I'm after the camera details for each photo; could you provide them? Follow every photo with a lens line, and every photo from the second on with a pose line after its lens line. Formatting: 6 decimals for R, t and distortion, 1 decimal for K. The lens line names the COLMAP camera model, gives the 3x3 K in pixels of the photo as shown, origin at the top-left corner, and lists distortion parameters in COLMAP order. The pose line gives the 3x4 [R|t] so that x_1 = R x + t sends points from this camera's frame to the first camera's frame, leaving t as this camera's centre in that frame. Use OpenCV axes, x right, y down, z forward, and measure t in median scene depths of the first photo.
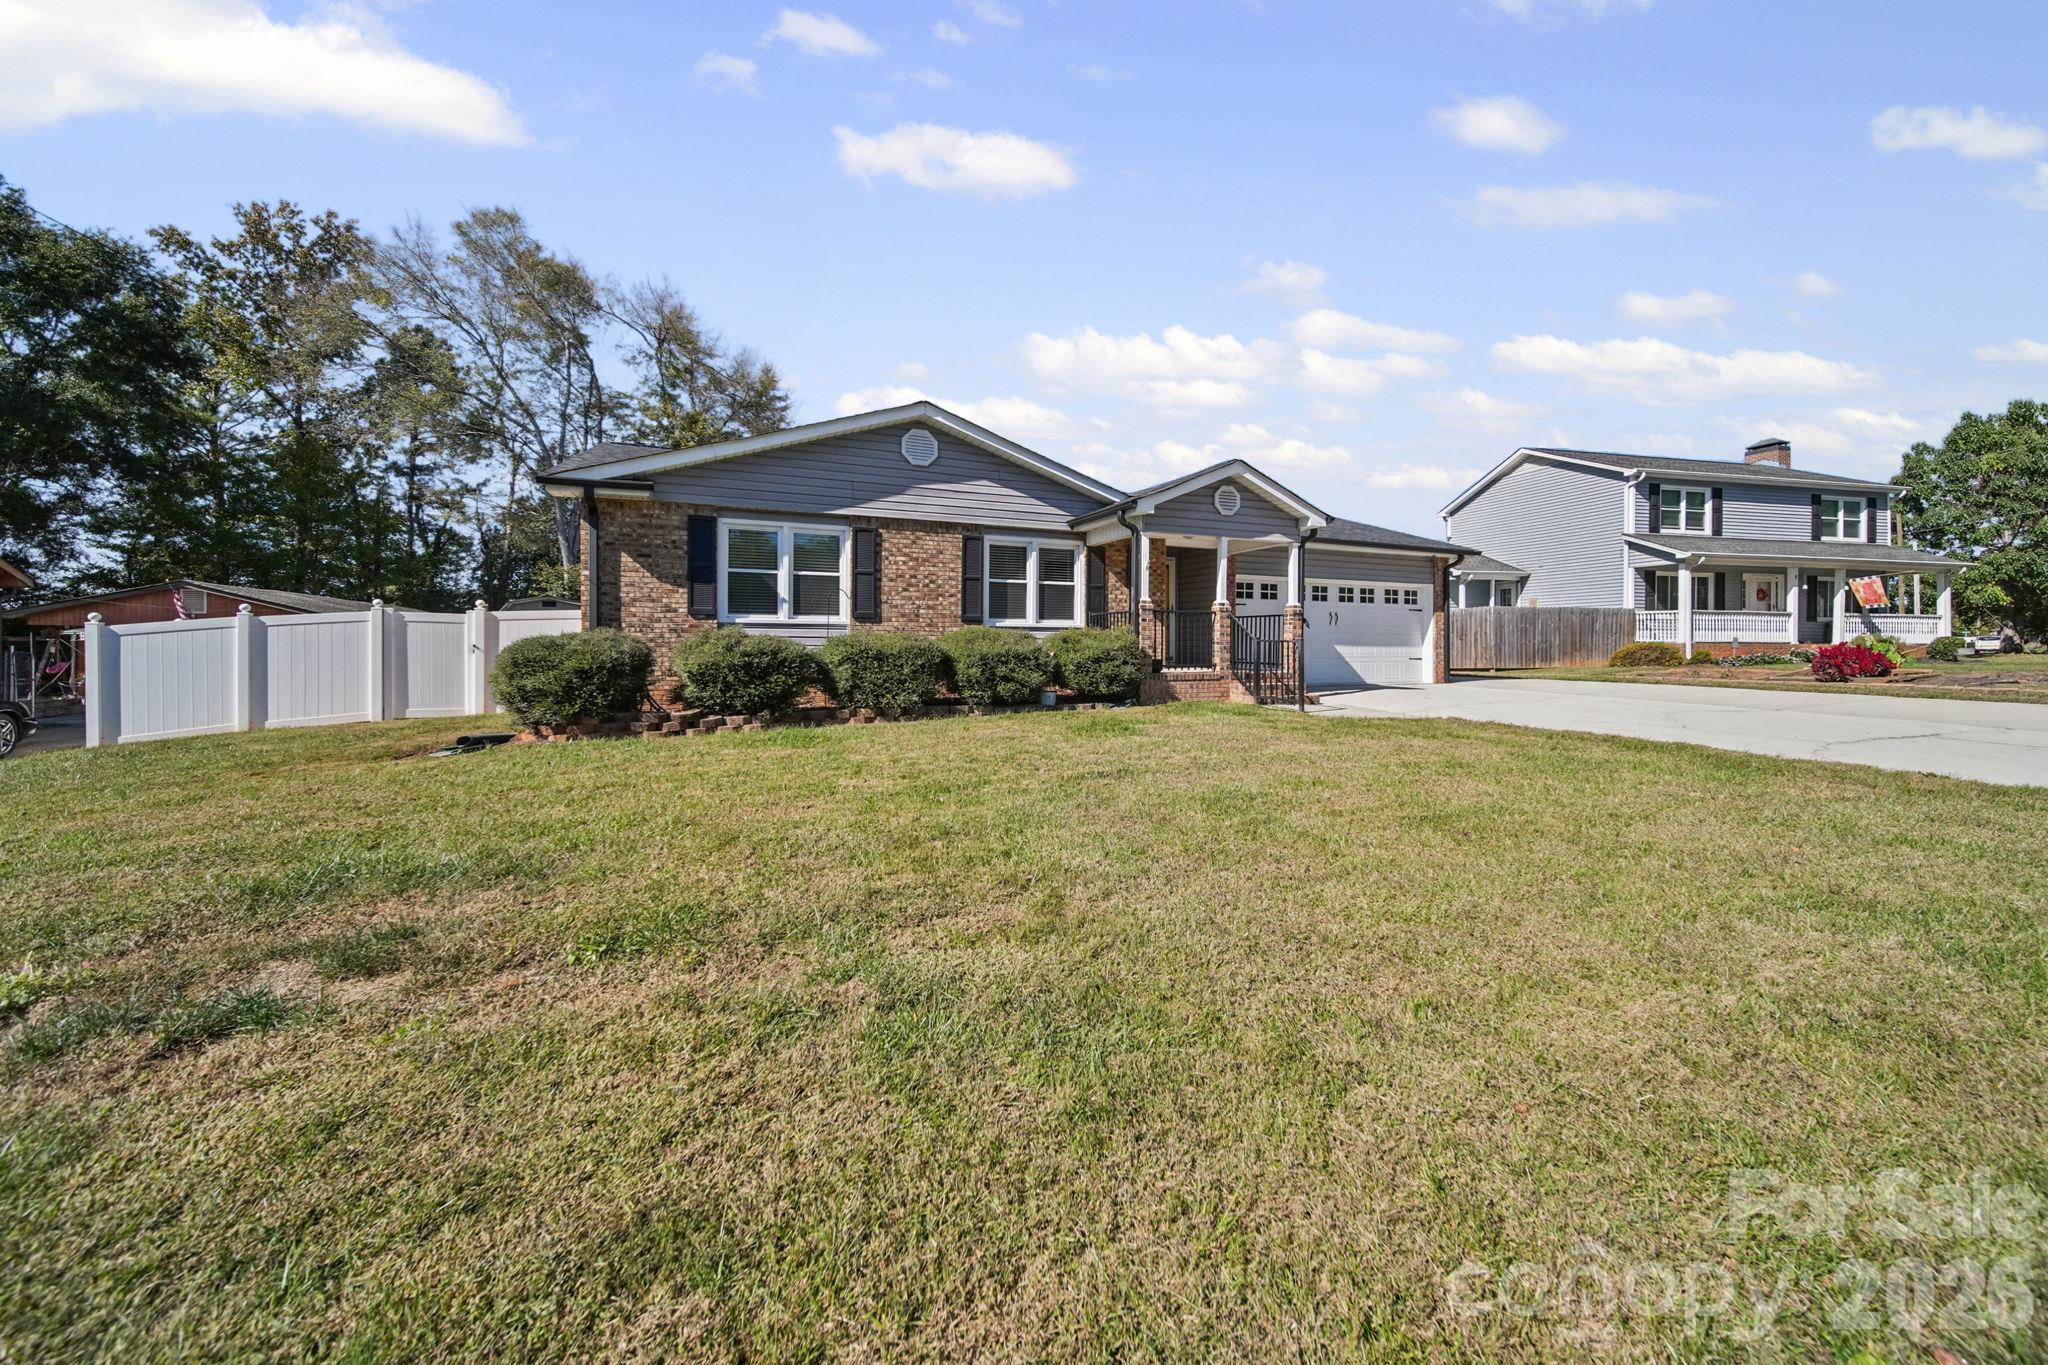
lens RADIAL K [[704.7, 0, 1127.0], [0, 704.7, 683.7], [0, 0, 1]] dist [-0.000710, -0.000156]
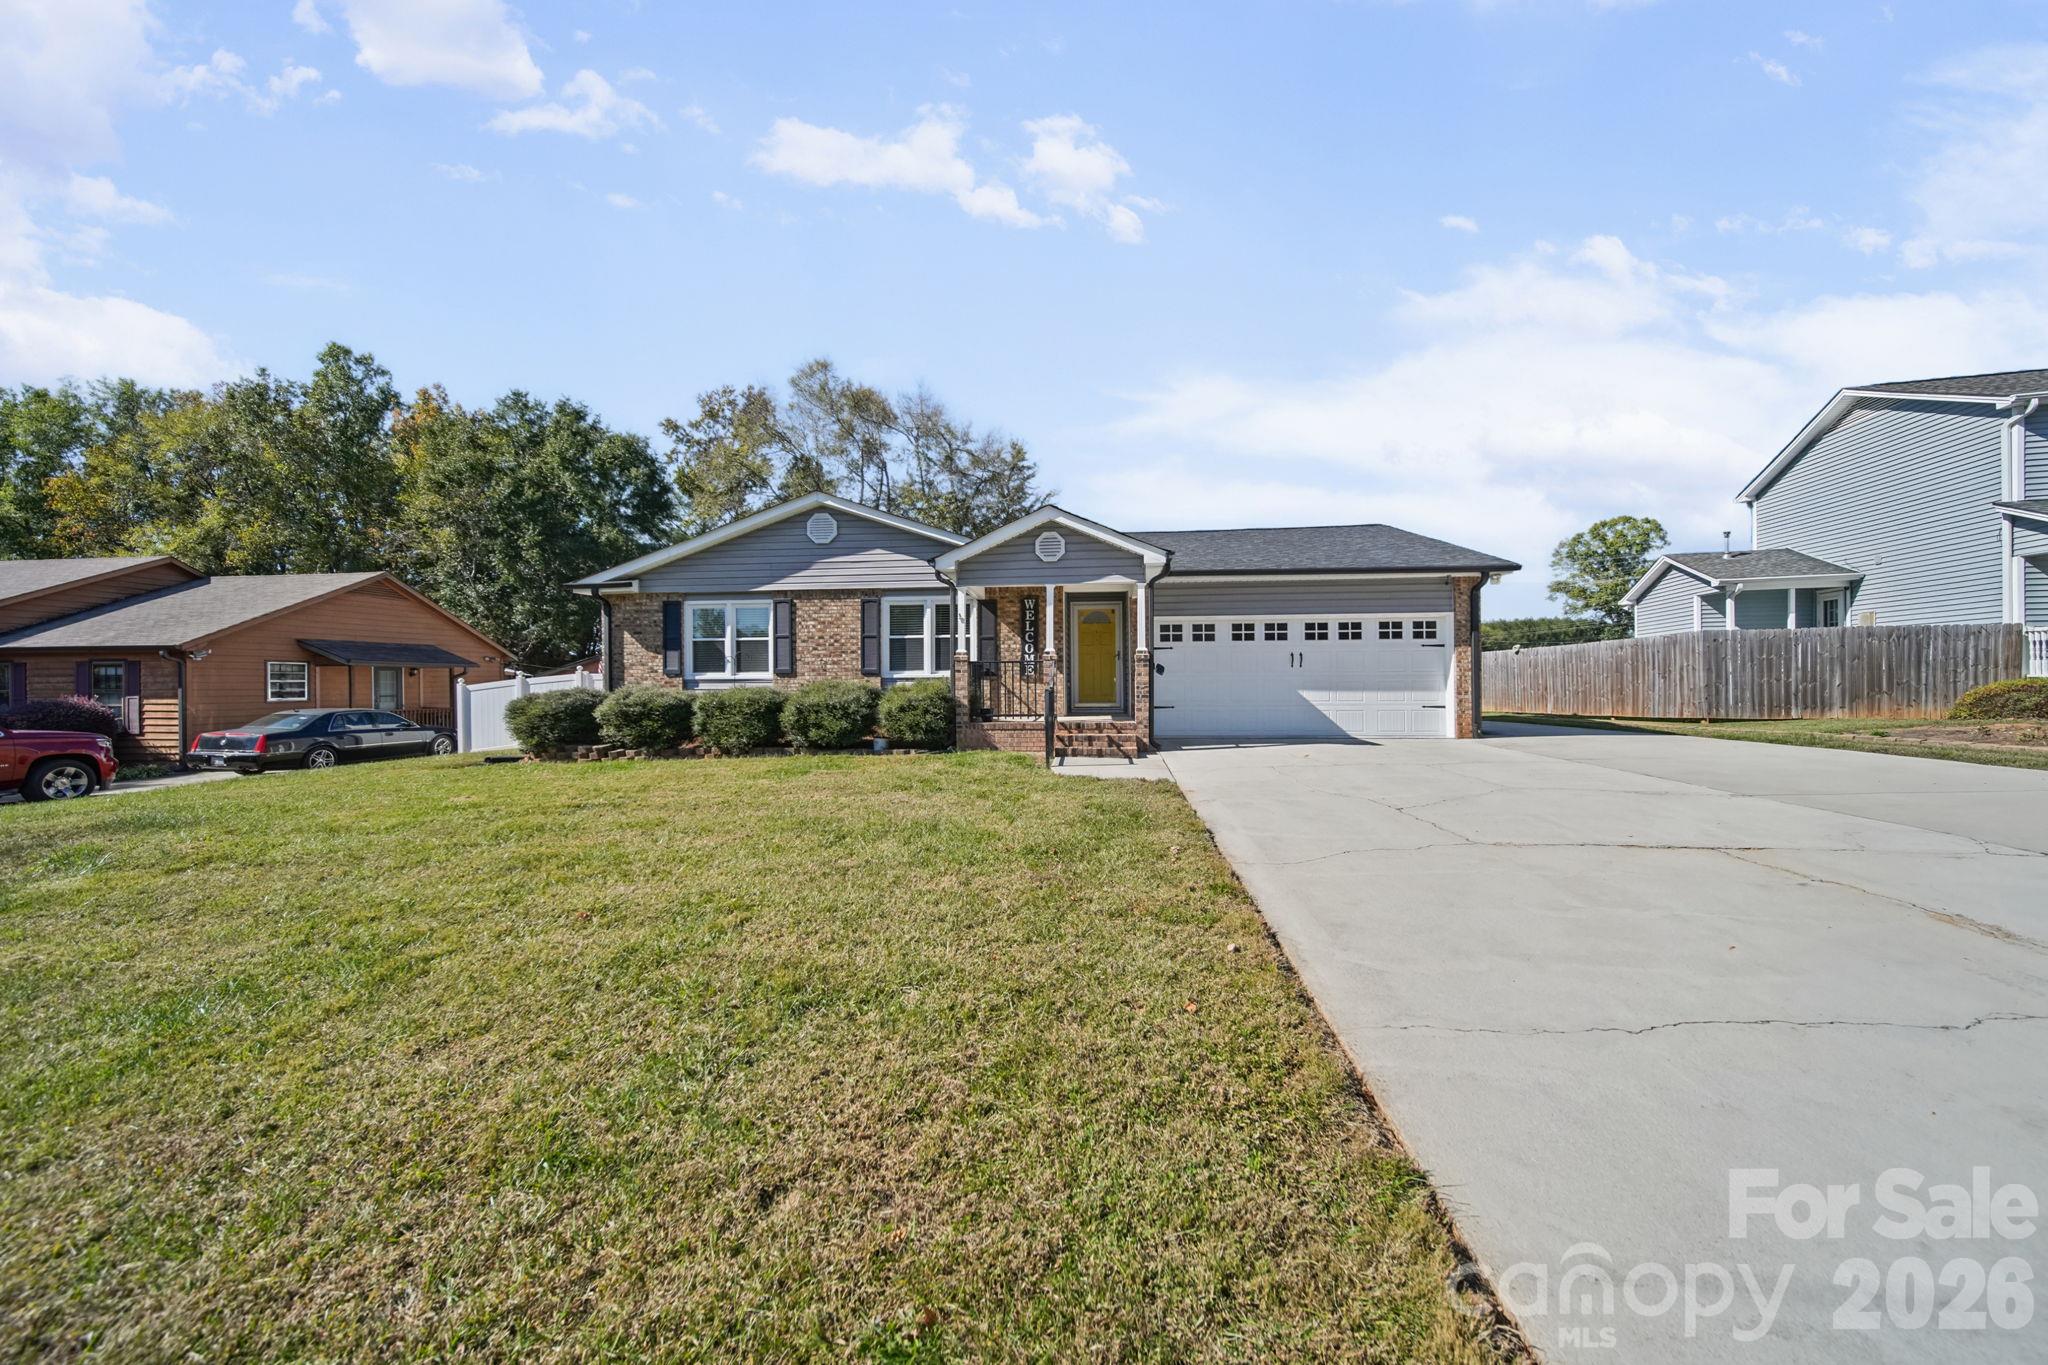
lens RADIAL K [[751.2, 0, 1148.3], [0, 751.2, 722.5], [0, 0, 1]] dist [0.000327, 0.000011]
pose [[0.878620, 0.015576, -0.477267, 0.735219], [-0.016920, 0.999856, 0.001481, -0.018348], [0.477221, 0.006774, 0.878757, 0.139800]]
